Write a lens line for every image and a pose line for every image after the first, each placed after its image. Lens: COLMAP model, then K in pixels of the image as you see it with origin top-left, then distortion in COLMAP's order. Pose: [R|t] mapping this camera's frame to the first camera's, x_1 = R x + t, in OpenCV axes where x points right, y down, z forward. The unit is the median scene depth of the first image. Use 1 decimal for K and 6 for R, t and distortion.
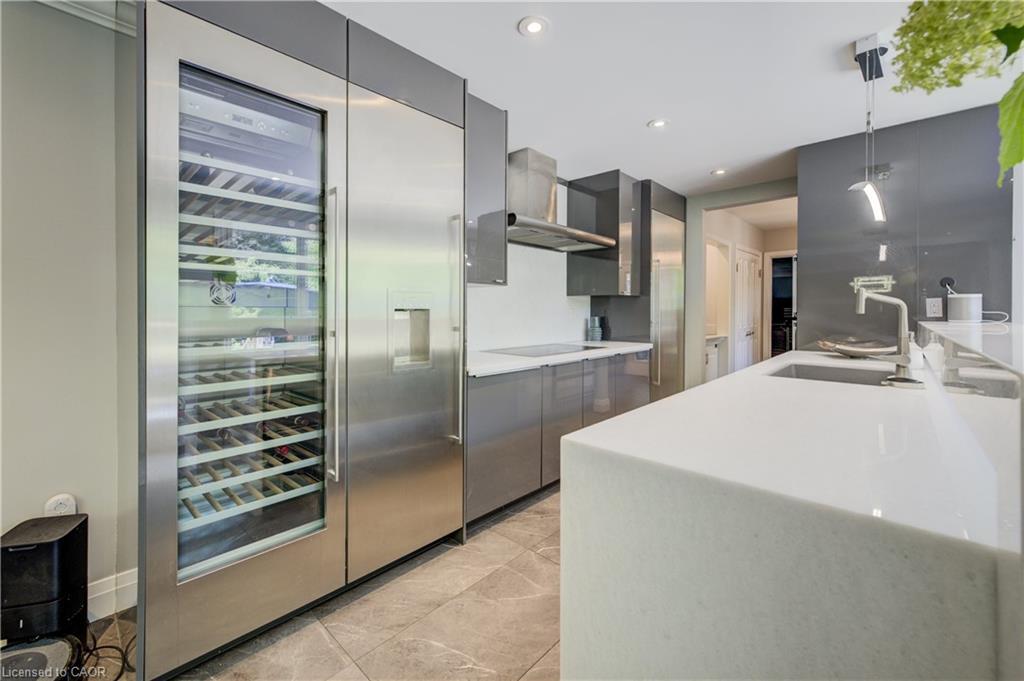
lens RADIAL K [[418.3, 0, 502.6], [0, 418.3, 310.8], [0, 0, 1]] dist [0.000241, 0.000388]
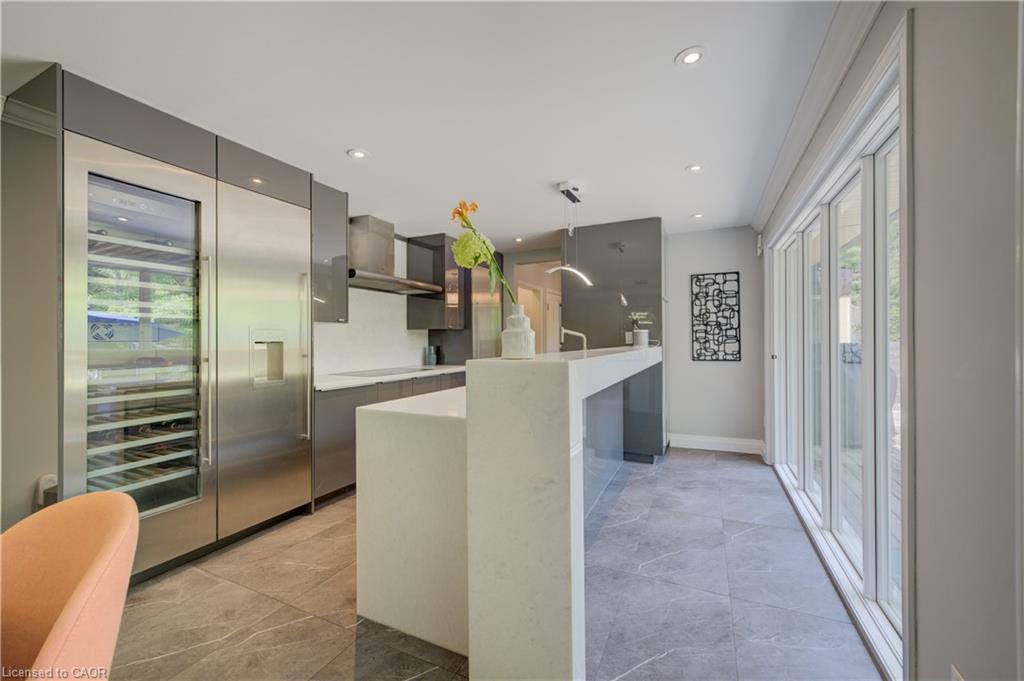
lens RADIAL K [[418.3, 0, 503.1], [0, 418.3, 337.3], [0, 0, 1]] dist [0.000241, 0.000388]
pose [[0.953748, -0.006310, 0.300540, 0.093463], [0.009130, 0.999926, -0.007979, -0.000960], [-0.300468, 0.010354, 0.953736, -0.484677]]
